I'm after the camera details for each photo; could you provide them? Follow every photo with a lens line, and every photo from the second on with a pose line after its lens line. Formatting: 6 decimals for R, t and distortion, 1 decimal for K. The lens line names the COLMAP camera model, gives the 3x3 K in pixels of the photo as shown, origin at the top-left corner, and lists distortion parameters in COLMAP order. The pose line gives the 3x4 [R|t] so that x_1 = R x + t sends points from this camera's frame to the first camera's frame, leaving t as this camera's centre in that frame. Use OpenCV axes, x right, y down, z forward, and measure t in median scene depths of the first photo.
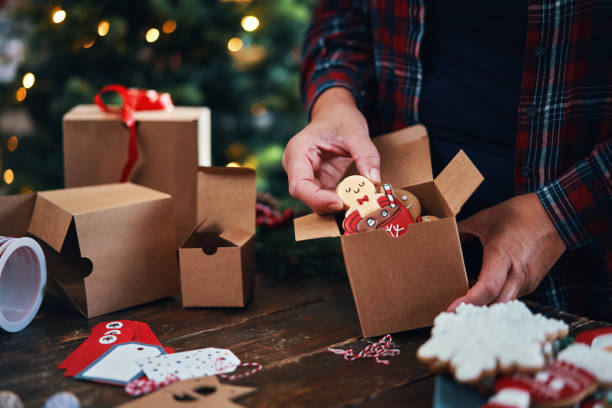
lens RADIAL K [[970.1, 0, 307.1], [0, 970.1, 213.6], [0, 0, 1]] dist [0.063134, 0.000000]
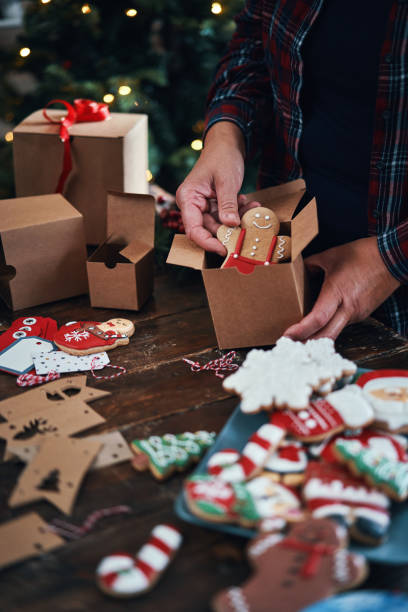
lens RADIAL K [[970.1, 0, 204.8], [0, 970.1, 326.4], [0, 0, 1]] dist [0.063134, 0.000000]
pose [[0.981751, 0.084724, -0.170255, 0.242523], [-0.043313, 0.971362, 0.233623, -0.184109], [0.185173, -0.221986, 0.957305, -0.178840]]
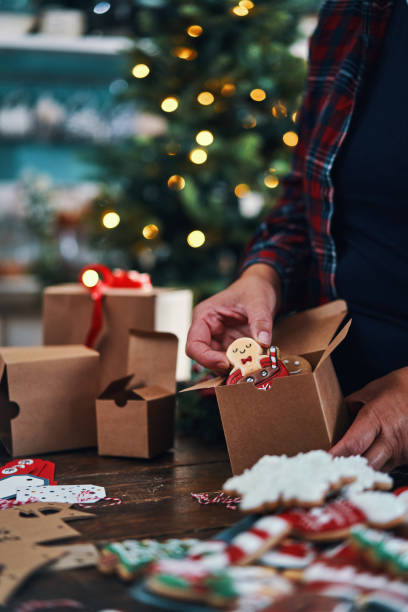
lens RADIAL K [[970.1, 0, 204.6], [0, 970.1, 305.1], [0, 0, 1]] dist [0.063134, 0.000000]
pose [[0.955809, 0.023174, -0.293074, 0.320689], [-0.065911, 0.988403, -0.136801, 0.074684], [0.286505, 0.150072, 0.946252, -0.032585]]
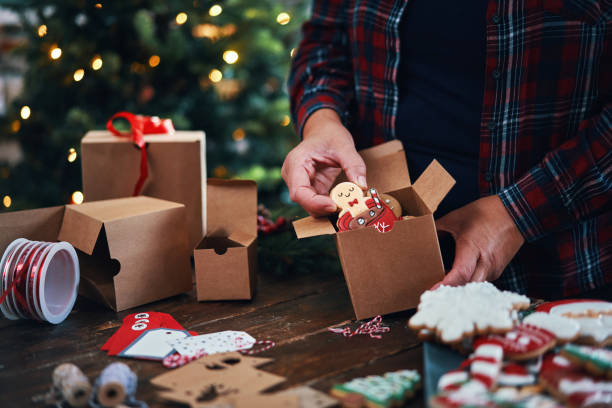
lens RADIAL K [[970.1, 0, 309.4], [0, 970.1, 207.5], [0, 0, 1]] dist [0.063134, 0.000000]
pose [[0.998433, -0.023365, 0.050857, -0.054442], [0.025336, 0.998939, -0.038466, 0.035100], [-0.049904, 0.039695, 0.997965, -0.165680]]
